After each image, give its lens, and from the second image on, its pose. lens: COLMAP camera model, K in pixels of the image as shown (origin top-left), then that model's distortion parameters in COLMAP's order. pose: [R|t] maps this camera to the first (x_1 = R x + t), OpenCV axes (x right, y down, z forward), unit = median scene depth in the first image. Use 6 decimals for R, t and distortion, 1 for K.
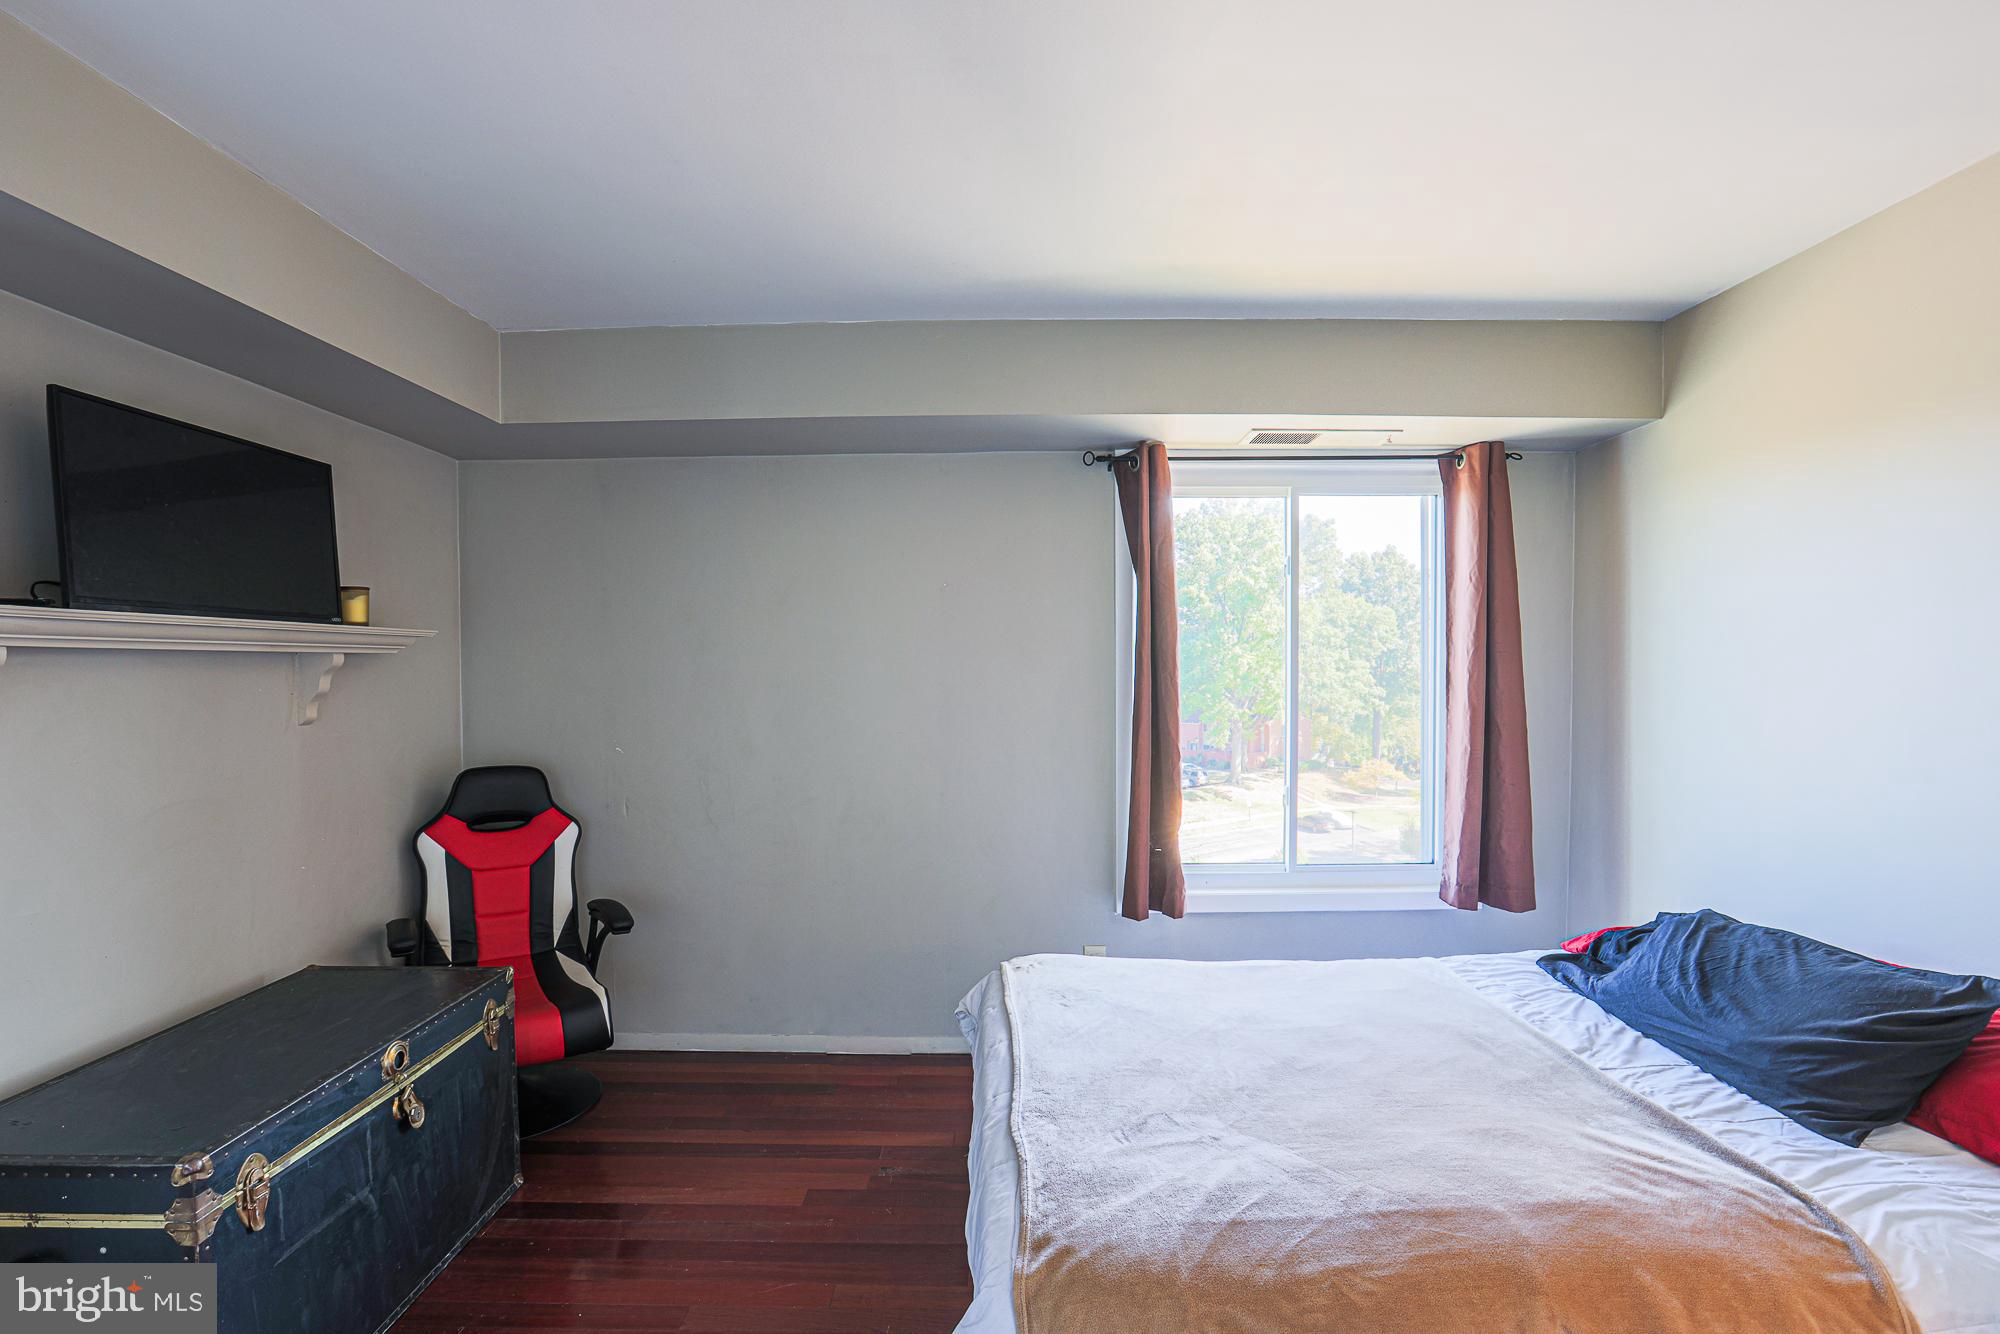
lens RADIAL K [[941.1, 0, 1014.7], [0, 941.1, 679.4], [0, 0, 1]] dist [-0.043506, 0.015391]
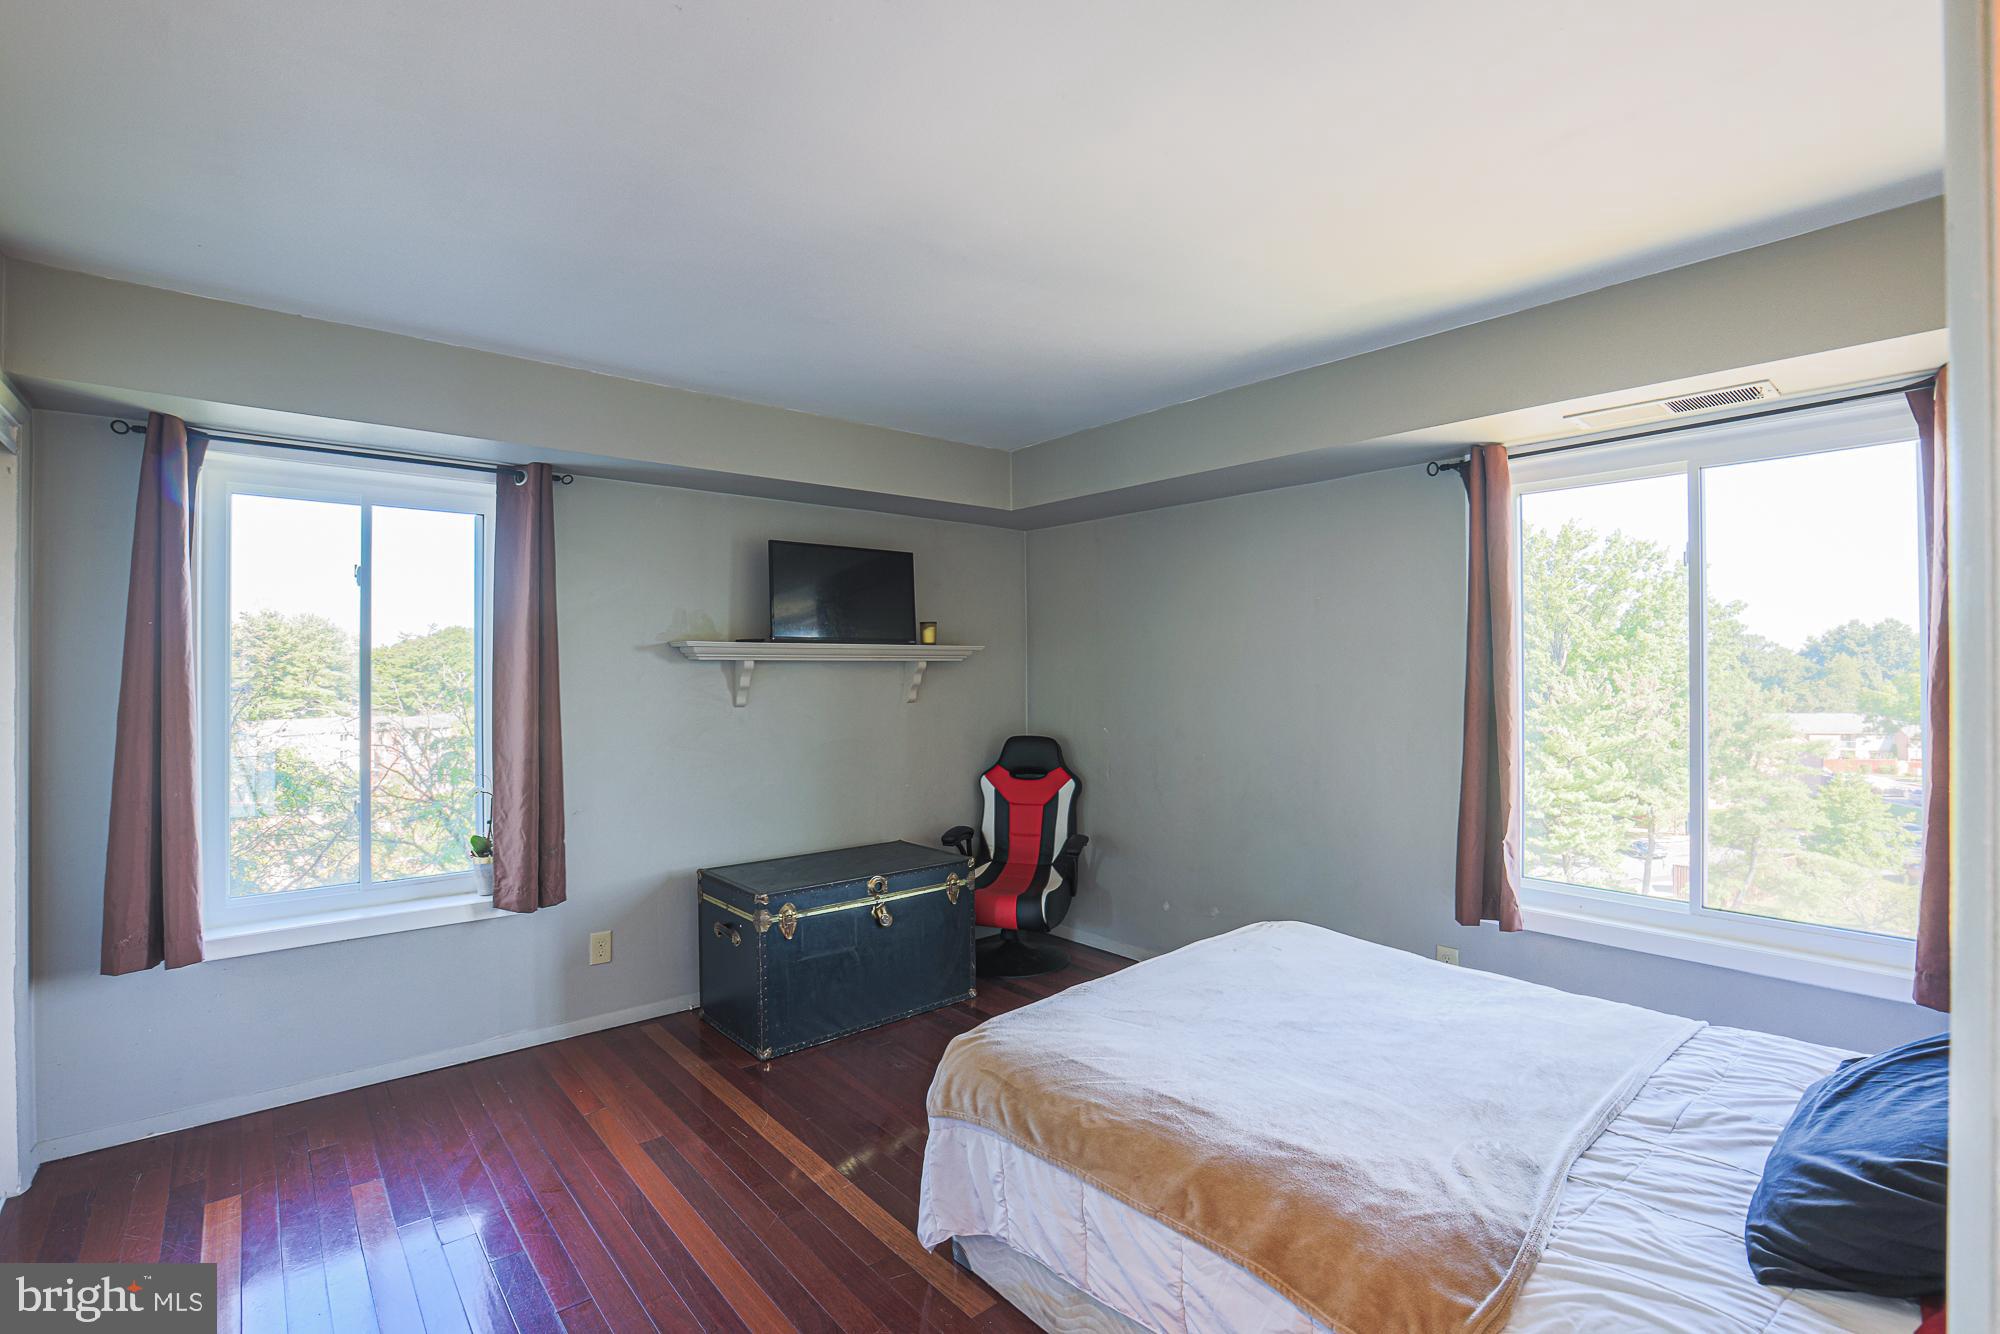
lens RADIAL K [[941.1, 0, 1011.9], [0, 941.1, 667.7], [0, 0, 1]] dist [-0.043506, 0.015391]
pose [[0.654868, 0.002253, -0.755740, 0.644291], [-0.012134, 0.999898, -0.007534, -0.005142], [0.755646, 0.014104, 0.654828, -0.013407]]
